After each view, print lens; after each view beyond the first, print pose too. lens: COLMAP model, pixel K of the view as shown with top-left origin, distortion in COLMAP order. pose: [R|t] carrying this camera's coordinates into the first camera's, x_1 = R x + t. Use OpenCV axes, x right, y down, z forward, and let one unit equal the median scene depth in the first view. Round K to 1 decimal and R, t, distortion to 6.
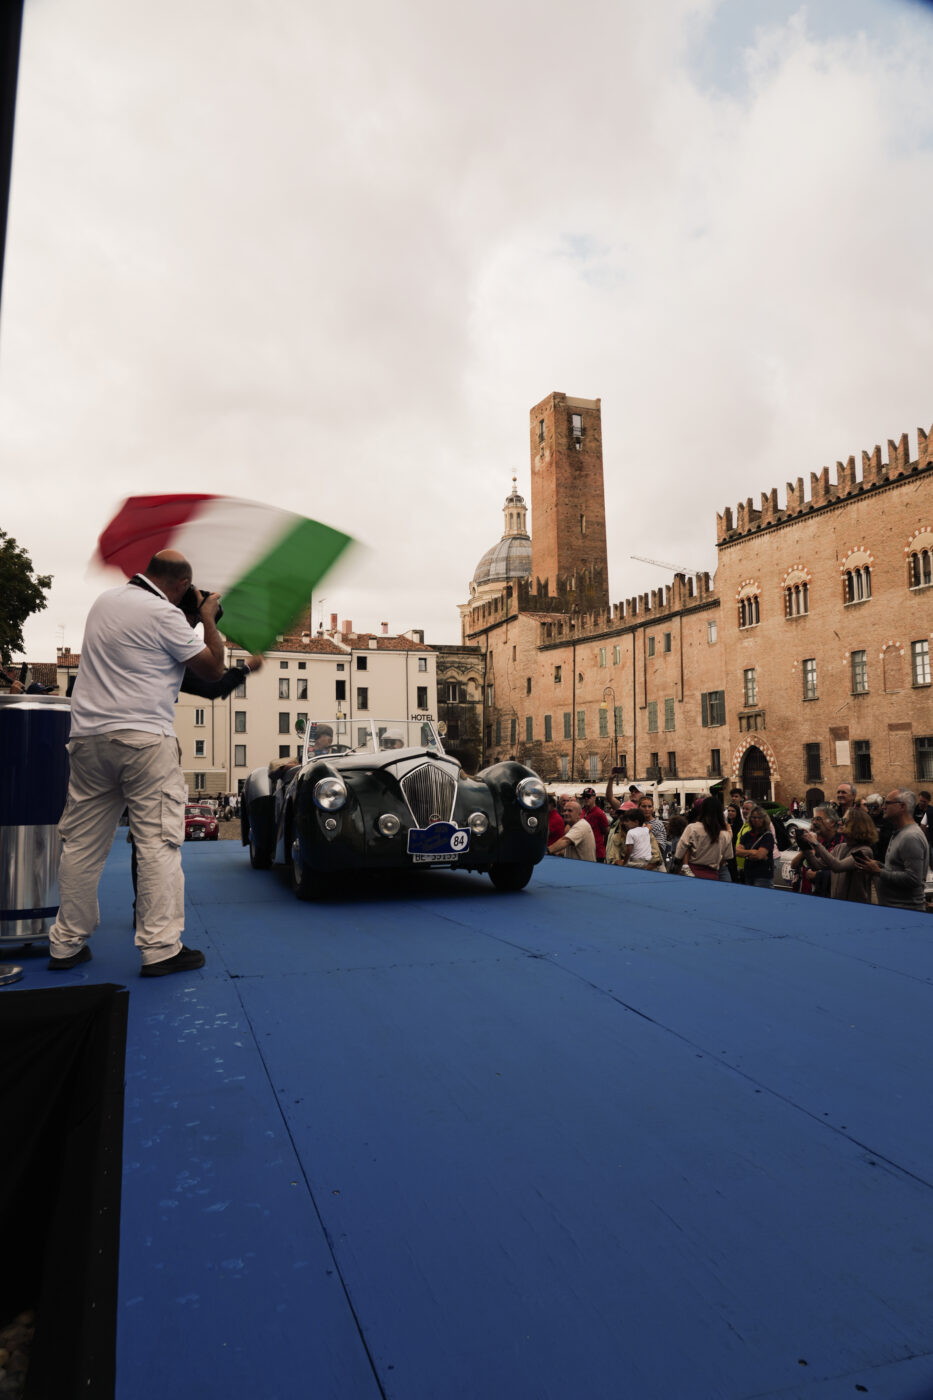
lens RADIAL K [[943.8, 0, 463.2], [0, 943.8, 692.6], [0, 0, 1]] dist [-0.030761, 0.019552]
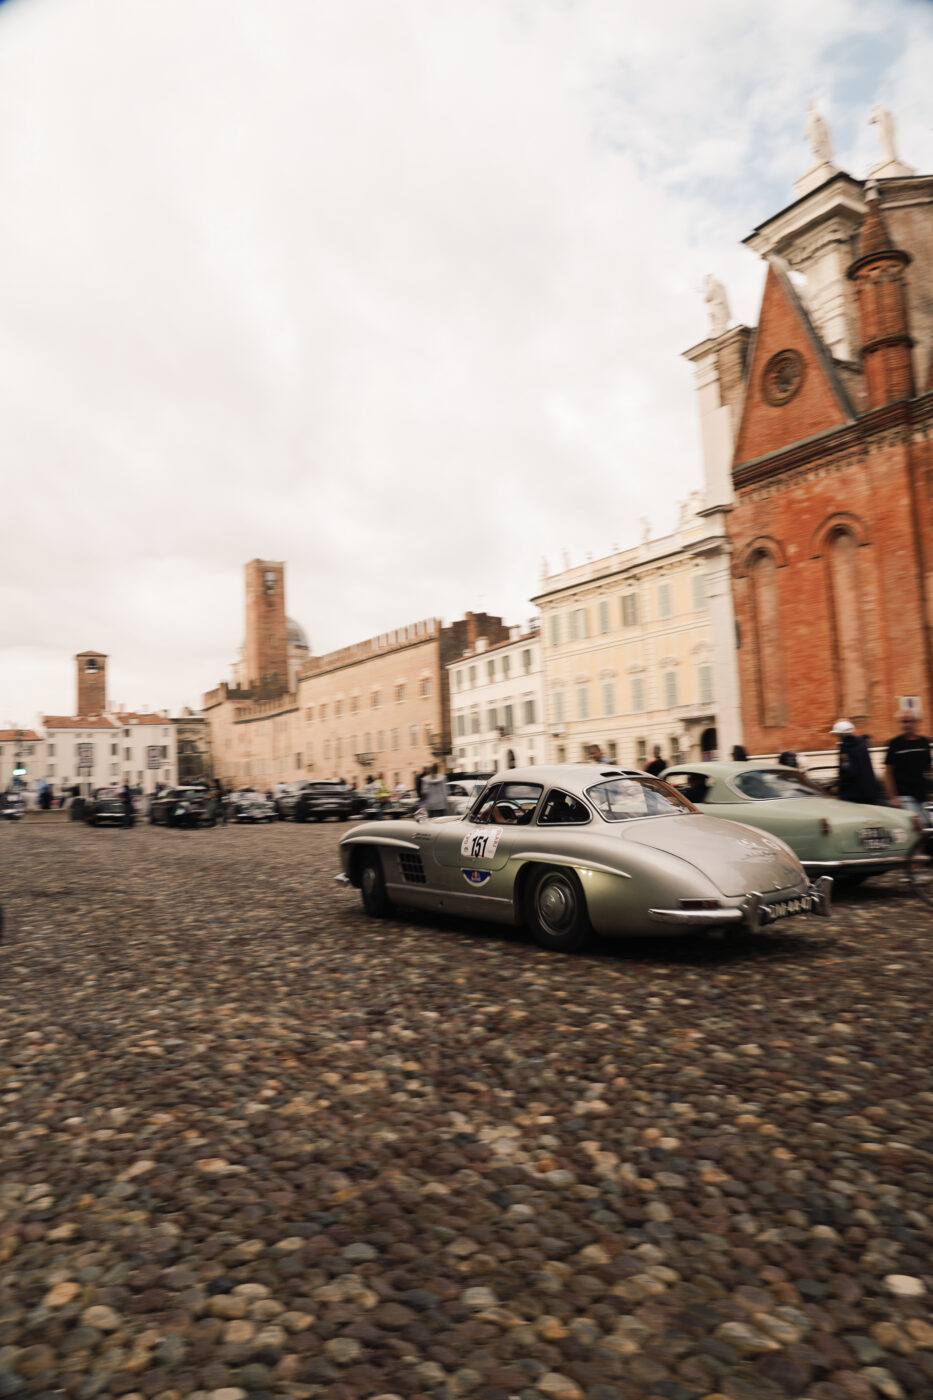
lens RADIAL K [[942.7, 0, 464.3], [0, 942.7, 695.7], [0, 0, 1]] dist [-0.031856, 0.020953]
pose [[0.983863, -0.013087, 0.178445, 0.191894], [0.015615, 0.999796, -0.012772, -0.068048], [-0.178242, 0.015353, 0.983867, -0.784306]]
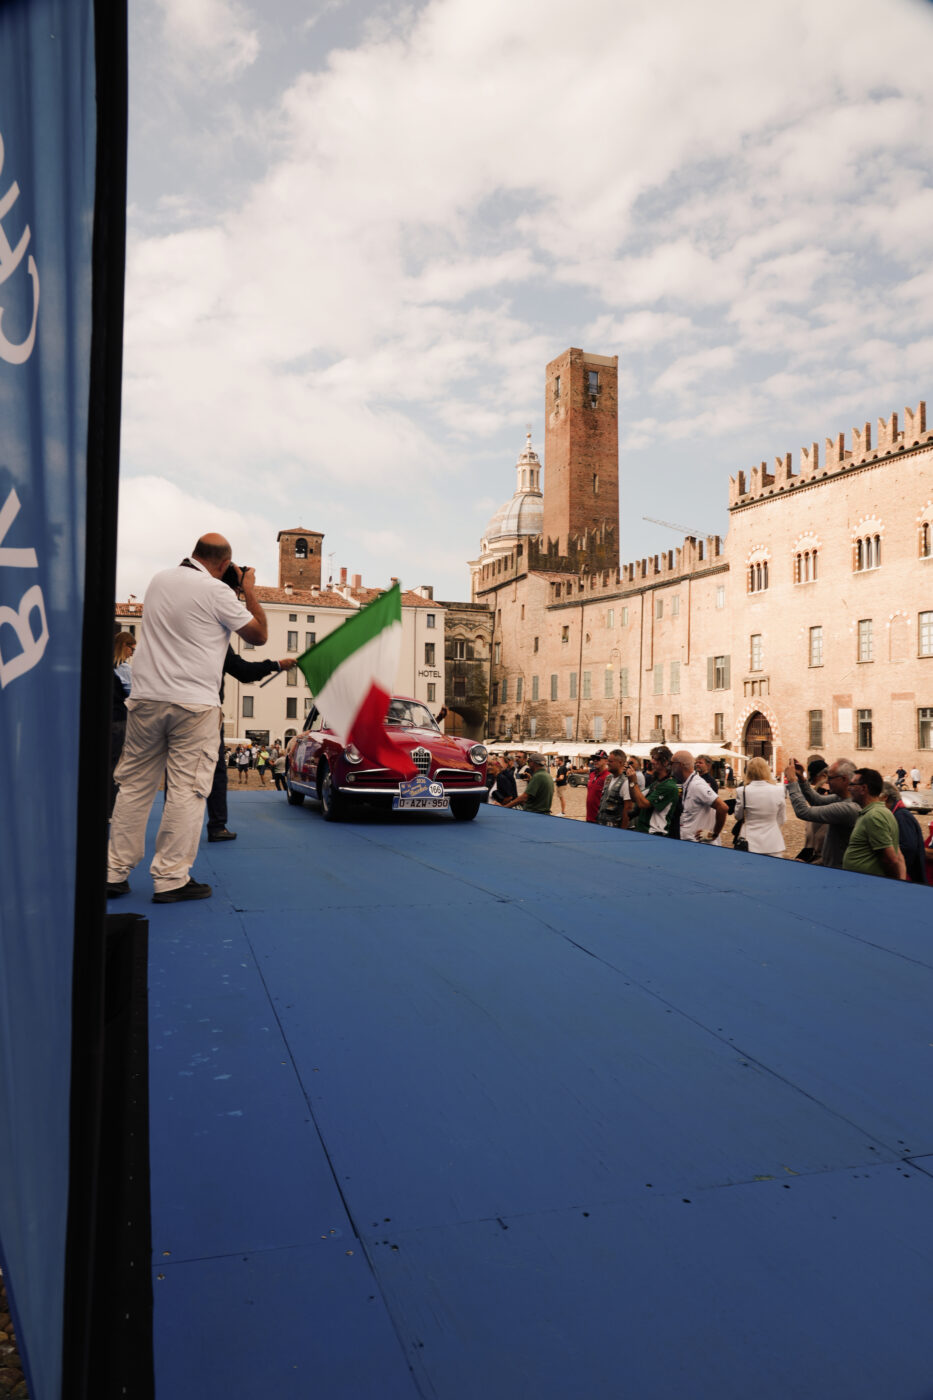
lens RADIAL K [[943.8, 0, 463.2], [0, 943.8, 692.6], [0, 0, 1]] dist [-0.030761, 0.019552]
pose [[0.999596, 0.027332, -0.007766, 0.001178], [-0.026945, 0.998568, 0.046210, -0.000870], [0.009018, -0.045982, 0.998902, -0.004897]]
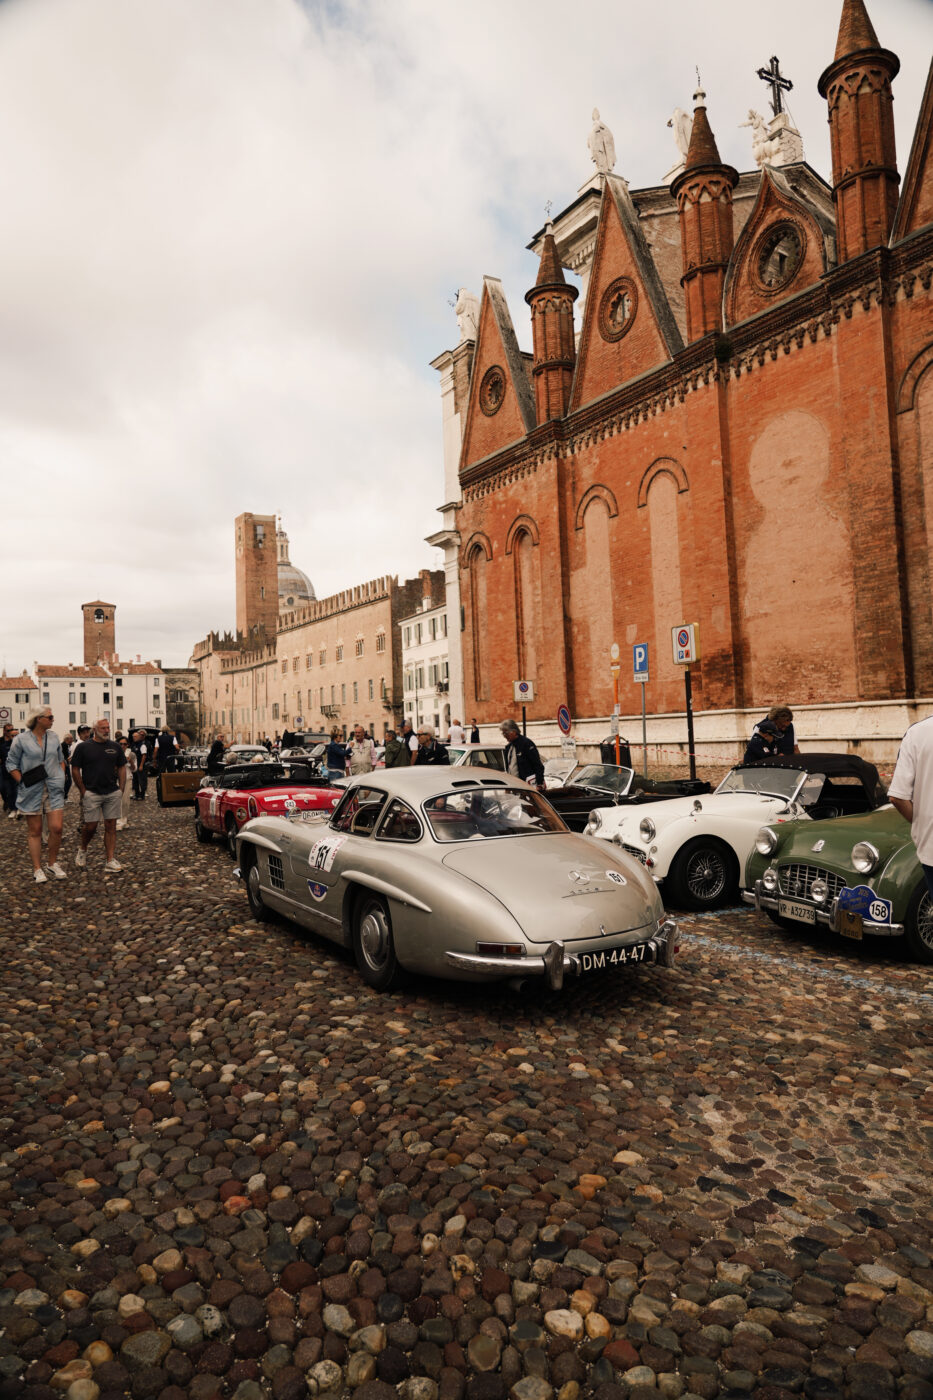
lens RADIAL K [[942.5, 0, 464.2], [0, 942.5, 694.9], [0, 0, 1]] dist [-0.035532, 0.019426]
pose [[0.989694, -0.013756, 0.142535, 0.286506], [0.007932, 0.999113, 0.041354, -0.076802], [-0.142977, -0.039797, 0.988926, -0.845315]]
